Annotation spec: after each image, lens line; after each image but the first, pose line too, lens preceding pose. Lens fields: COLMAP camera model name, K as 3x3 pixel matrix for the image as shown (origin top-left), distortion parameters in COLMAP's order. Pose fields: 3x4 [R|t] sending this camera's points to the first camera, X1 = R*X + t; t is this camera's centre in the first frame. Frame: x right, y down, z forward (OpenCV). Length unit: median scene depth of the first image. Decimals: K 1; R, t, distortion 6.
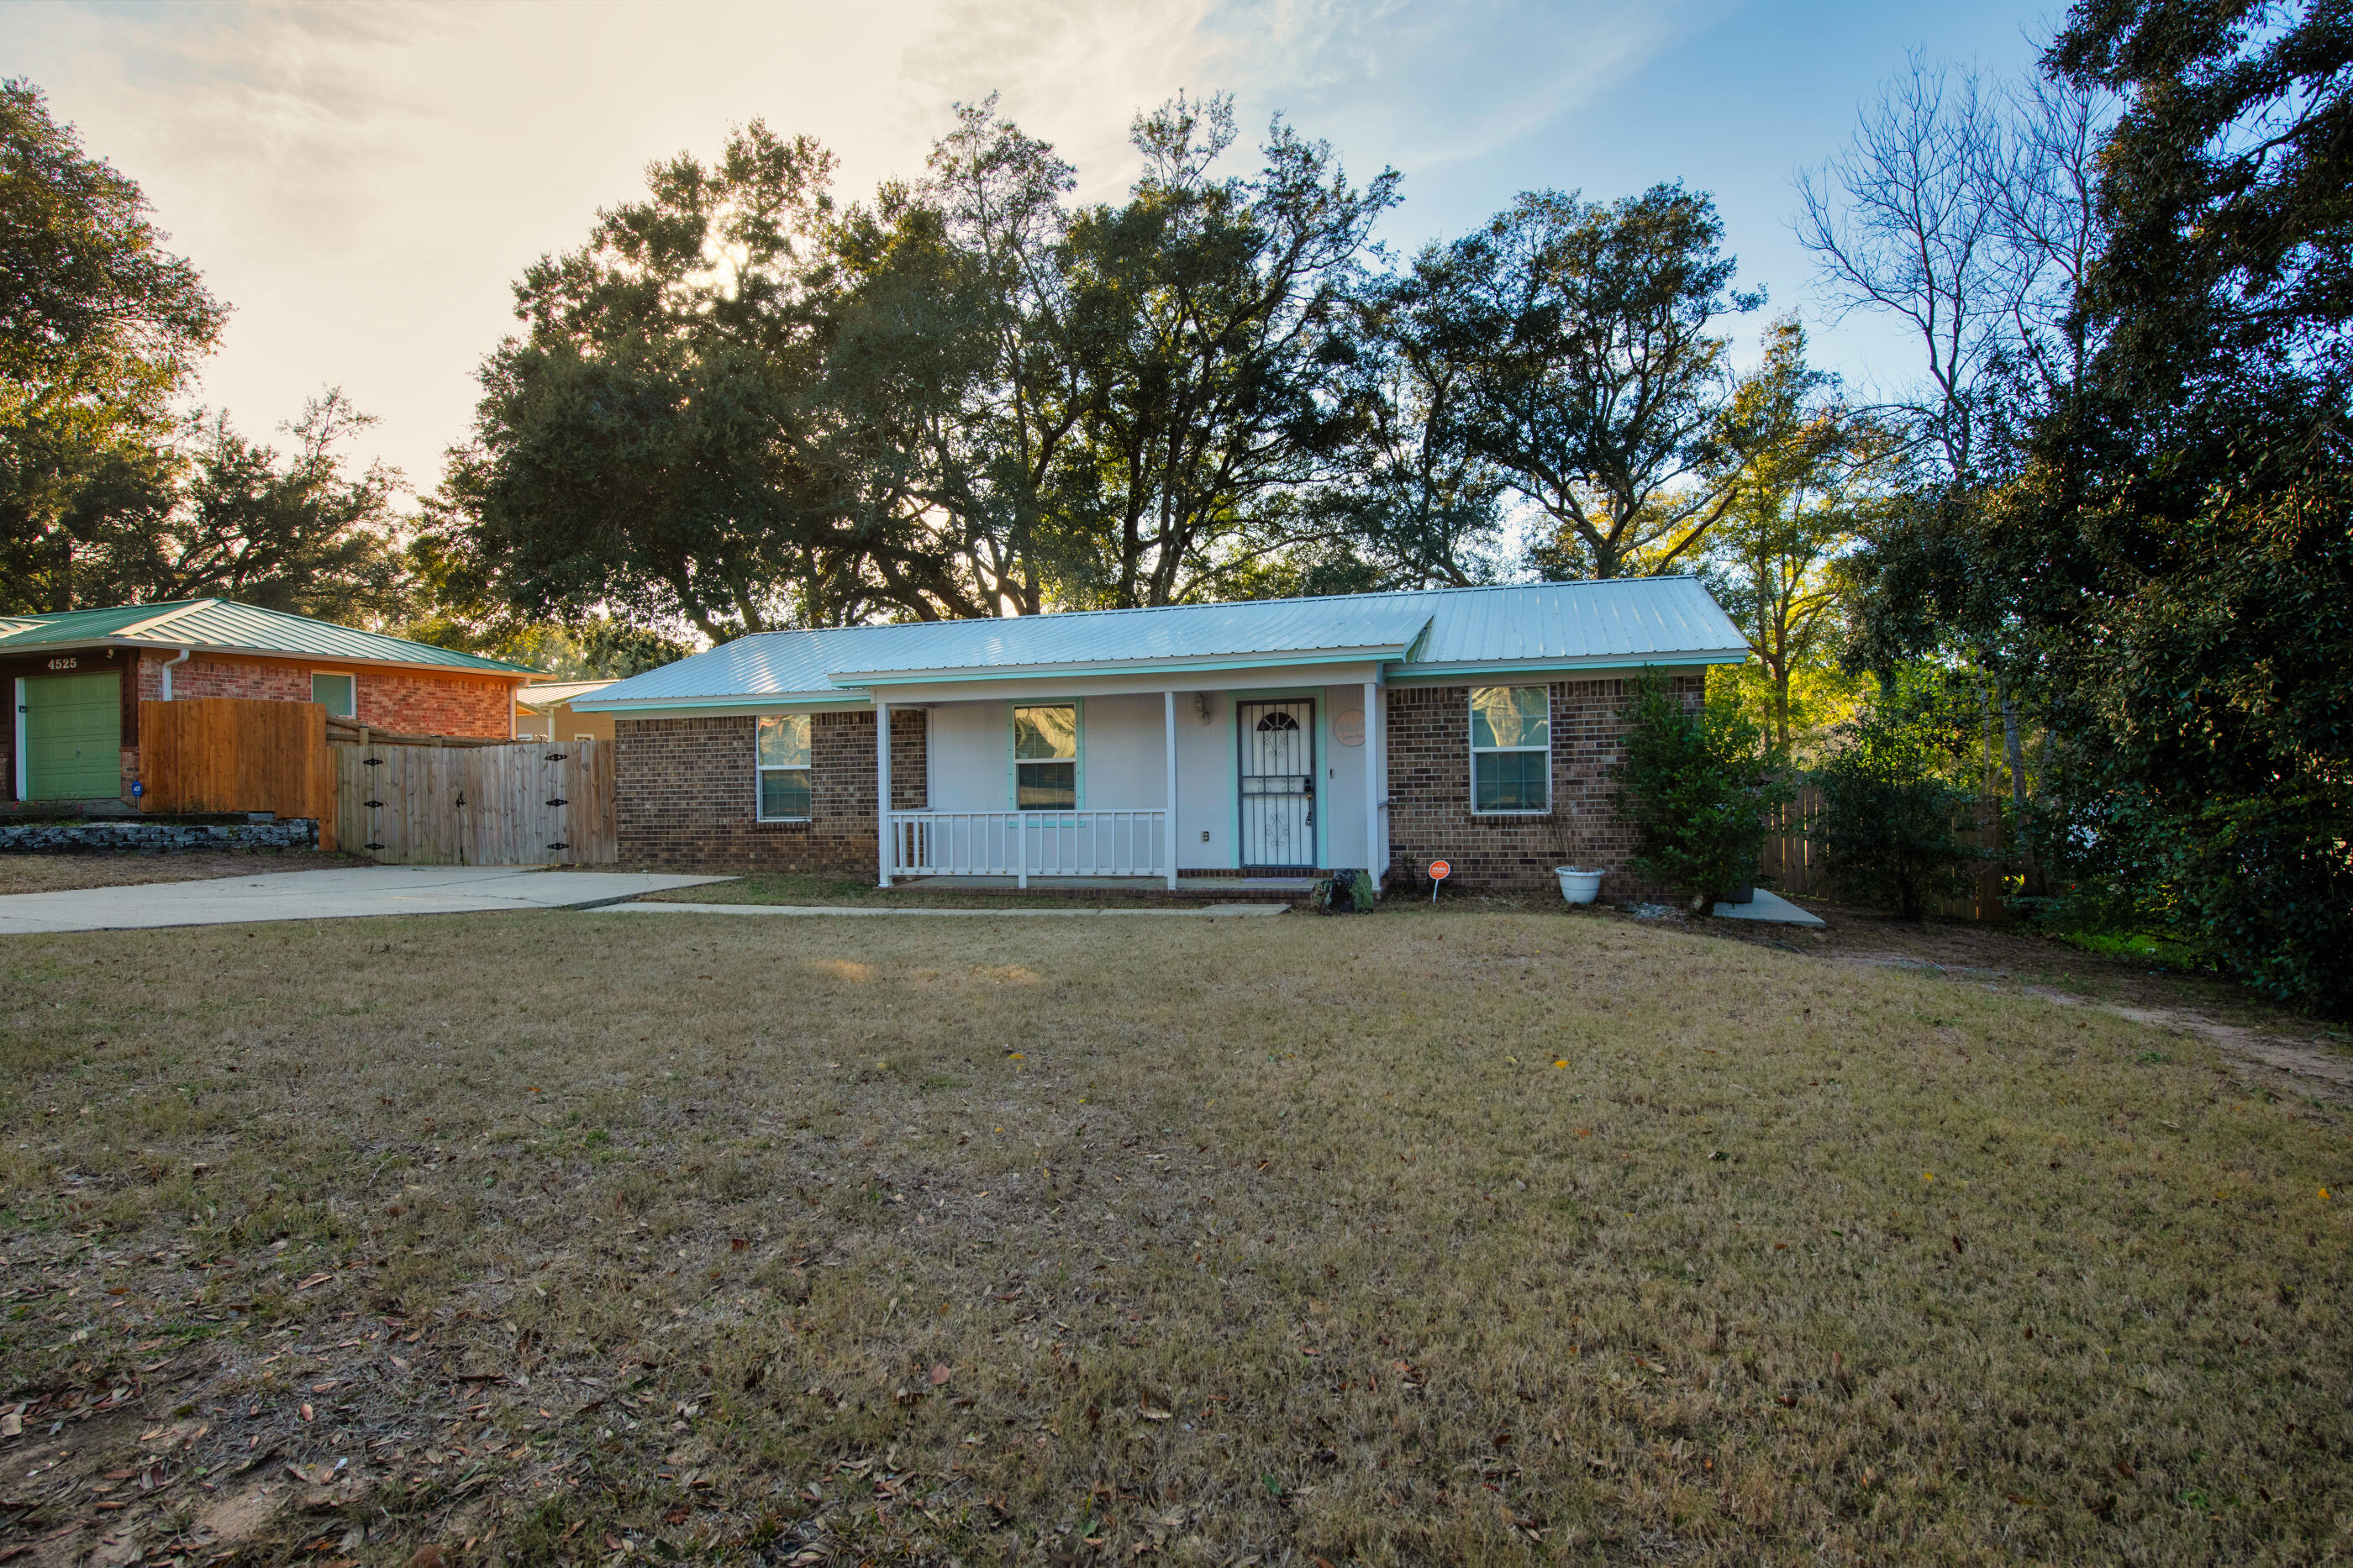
lens RADIAL K [[1242.0, 0, 1234.9], [0, 1242.0, 846.7], [0, 0, 1]] dist [-0.001025, -0.001490]
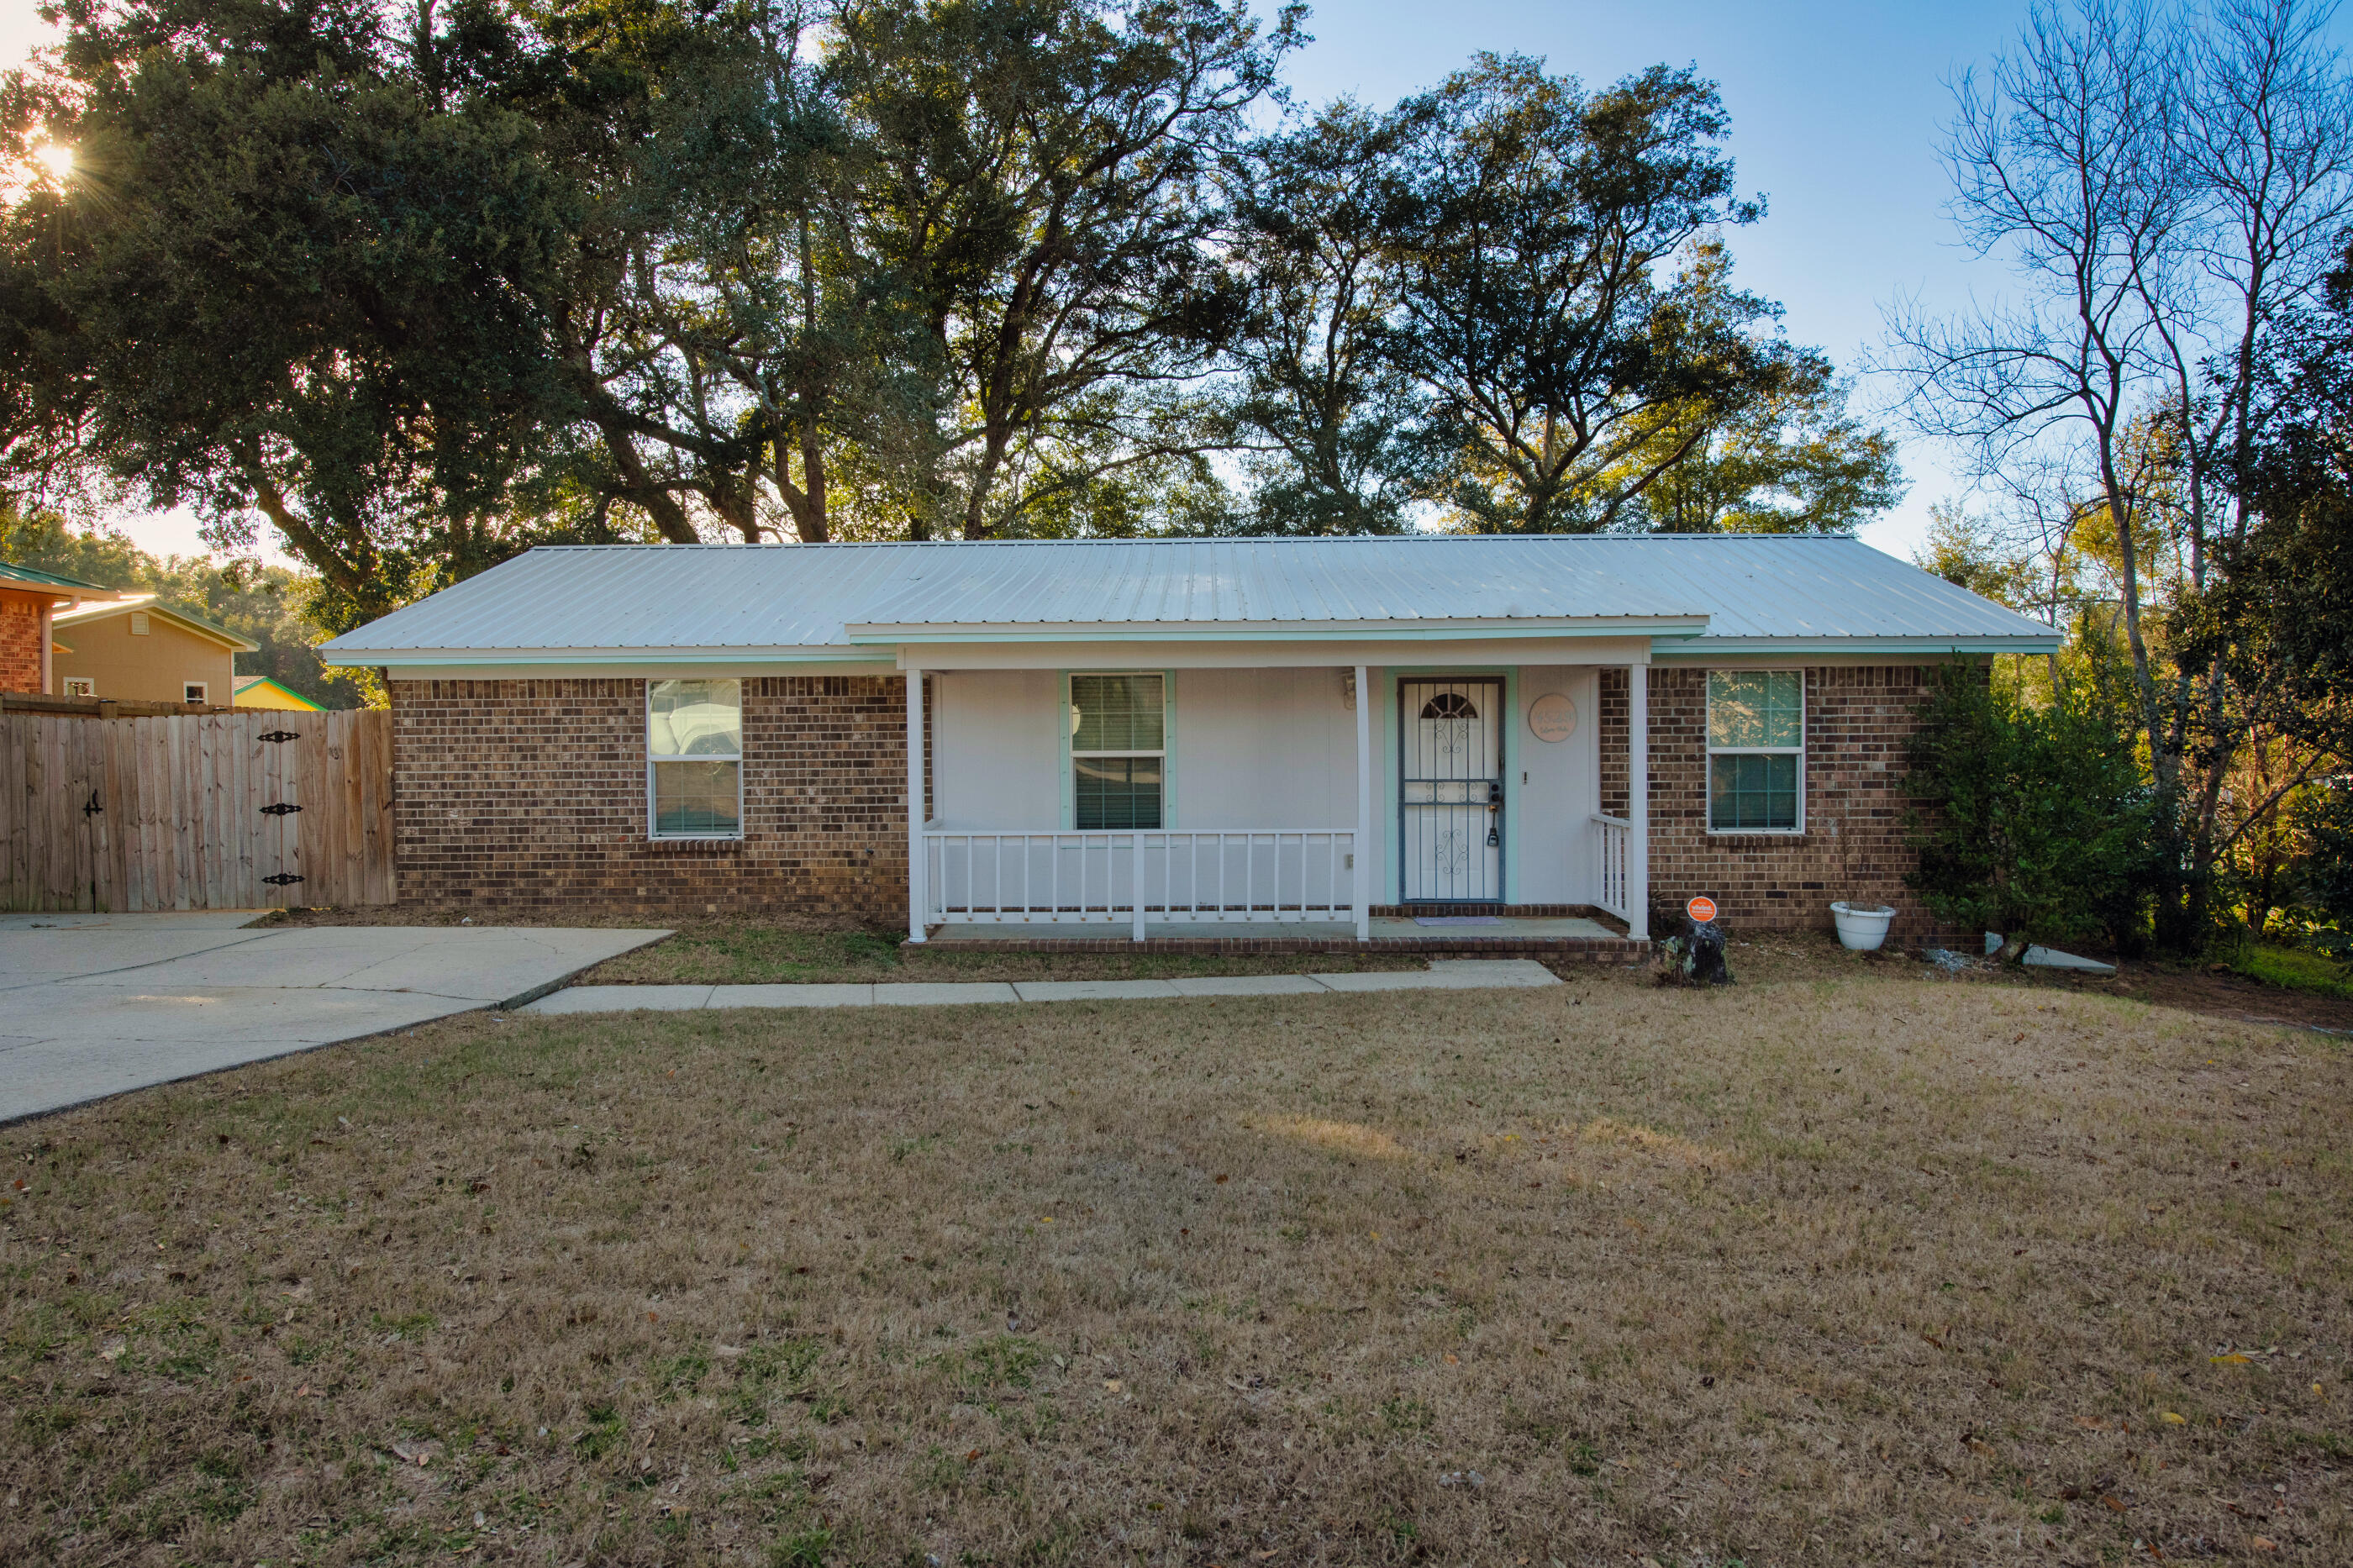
lens RADIAL K [[1476.1, 0, 1178.9], [0, 1476.1, 794.1], [0, 0, 1]] dist [0.002636, -0.000007]
pose [[0.961219, 0.003053, 0.275768, -0.319488], [-0.000295, 0.999950, -0.010043, -0.034479], [-0.275785, 0.009572, 0.961172, 0.169774]]
